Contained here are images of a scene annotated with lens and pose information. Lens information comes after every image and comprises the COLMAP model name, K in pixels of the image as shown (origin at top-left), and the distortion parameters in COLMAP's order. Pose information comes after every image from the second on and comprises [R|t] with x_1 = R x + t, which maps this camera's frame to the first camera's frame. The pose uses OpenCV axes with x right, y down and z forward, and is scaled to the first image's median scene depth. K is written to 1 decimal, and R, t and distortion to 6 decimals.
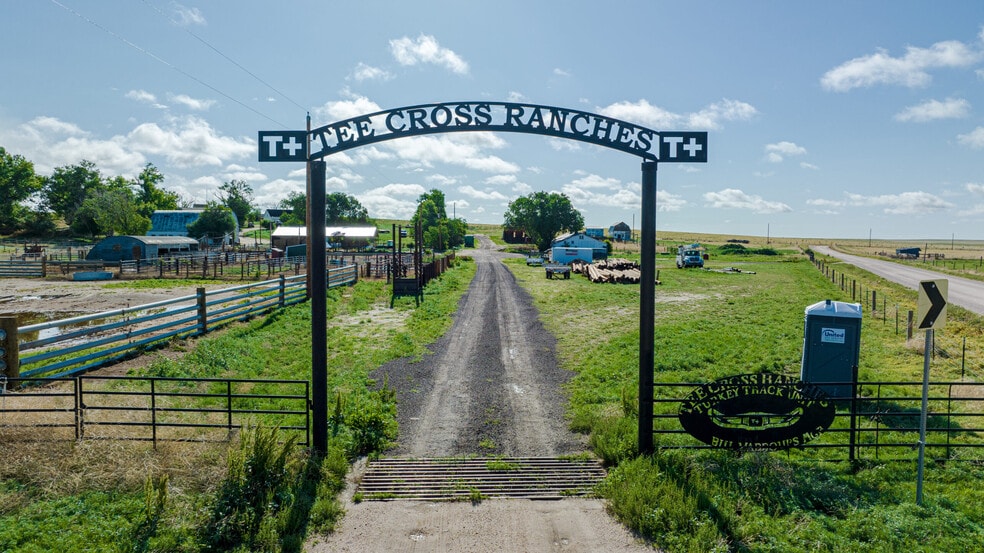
lens RADIAL K [[699.9, 0, 490.0], [0, 699.9, 275.5], [0, 0, 1]] dist [-0.011059, 0.010899]
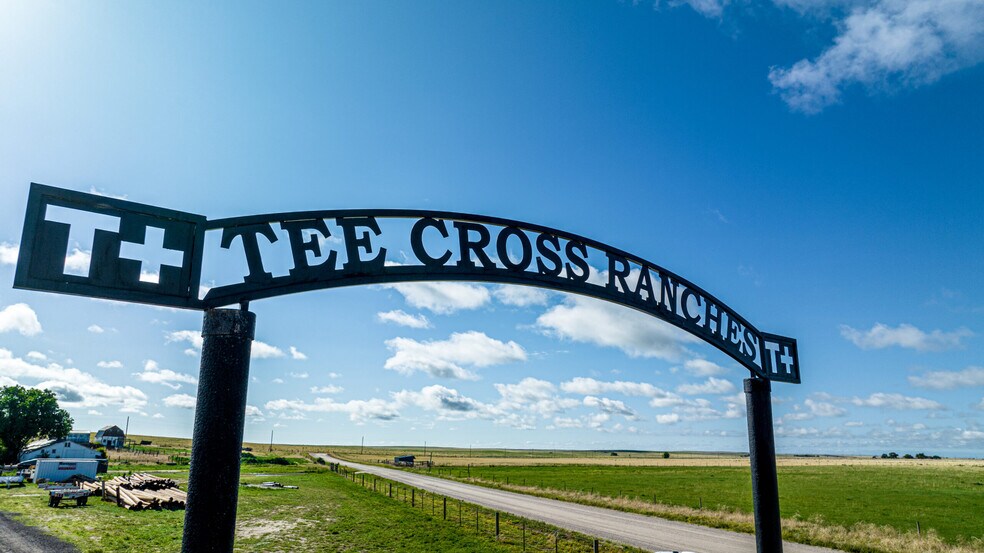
lens RADIAL K [[699.9, 0, 493.5], [0, 699.9, 283.3], [0, 0, 1]] dist [-0.011059, 0.010899]
pose [[0.765532, 0.148350, 0.626062, -0.359358], [0.029903, 0.963800, -0.264945, -0.085964], [-0.642703, 0.221545, 0.733383, 0.678476]]
